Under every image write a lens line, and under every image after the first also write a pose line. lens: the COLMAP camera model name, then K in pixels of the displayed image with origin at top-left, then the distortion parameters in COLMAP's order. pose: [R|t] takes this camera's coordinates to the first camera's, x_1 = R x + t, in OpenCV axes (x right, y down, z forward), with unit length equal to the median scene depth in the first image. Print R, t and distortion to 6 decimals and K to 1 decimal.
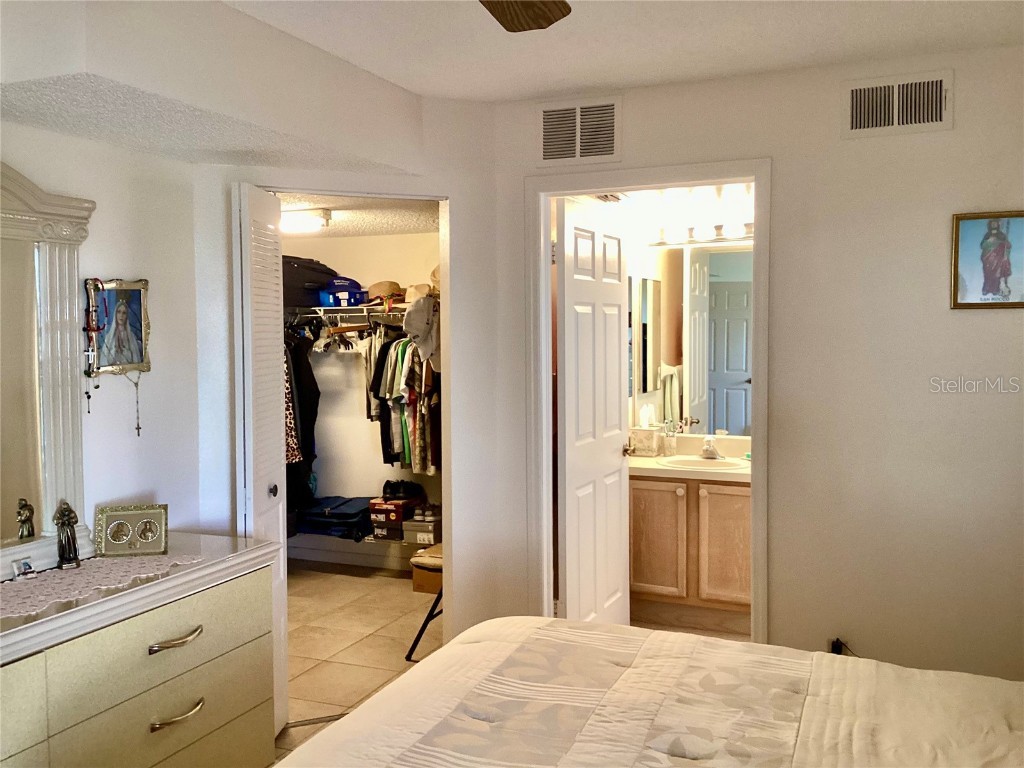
lens RADIAL K [[922.9, 0, 512.5], [0, 922.9, 380.2], [0, 0, 1]] dist [0.112152, -0.187565]
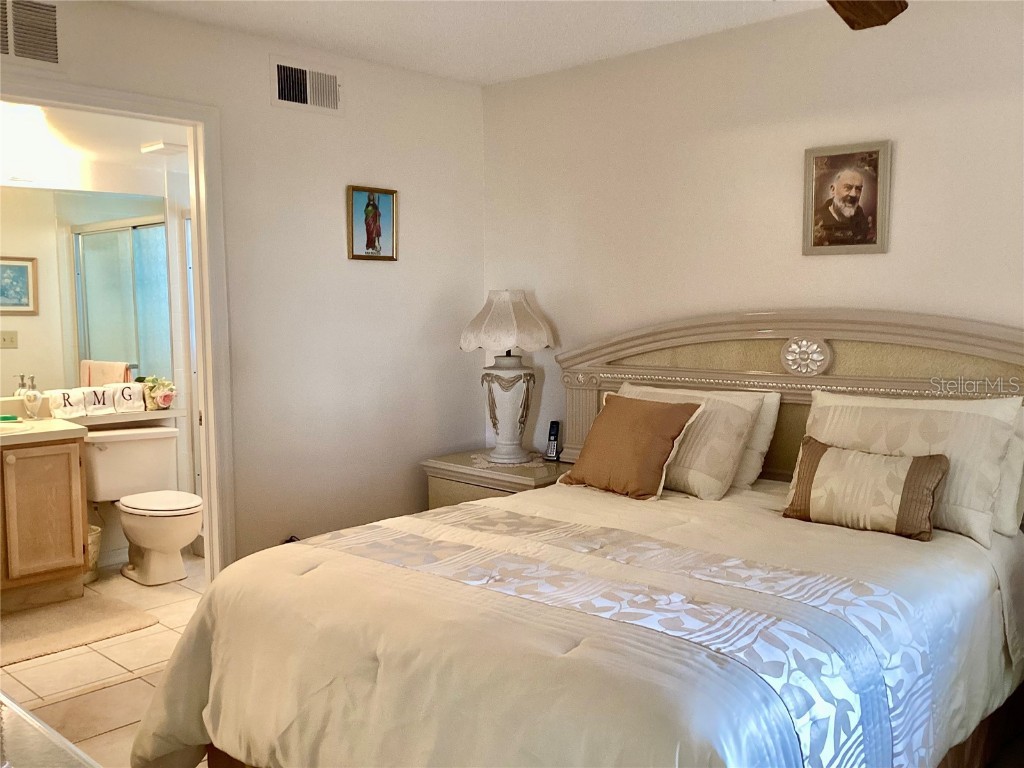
lens RADIAL K [[922.9, 0, 511.2], [0, 922.9, 384.7], [0, 0, 1]] dist [0.112152, -0.187565]
pose [[0.350759, -0.080340, 0.933013, -0.676079], [0.054772, 0.996368, 0.065204, 0.026310], [-0.934863, 0.028232, 0.353885, 0.345071]]
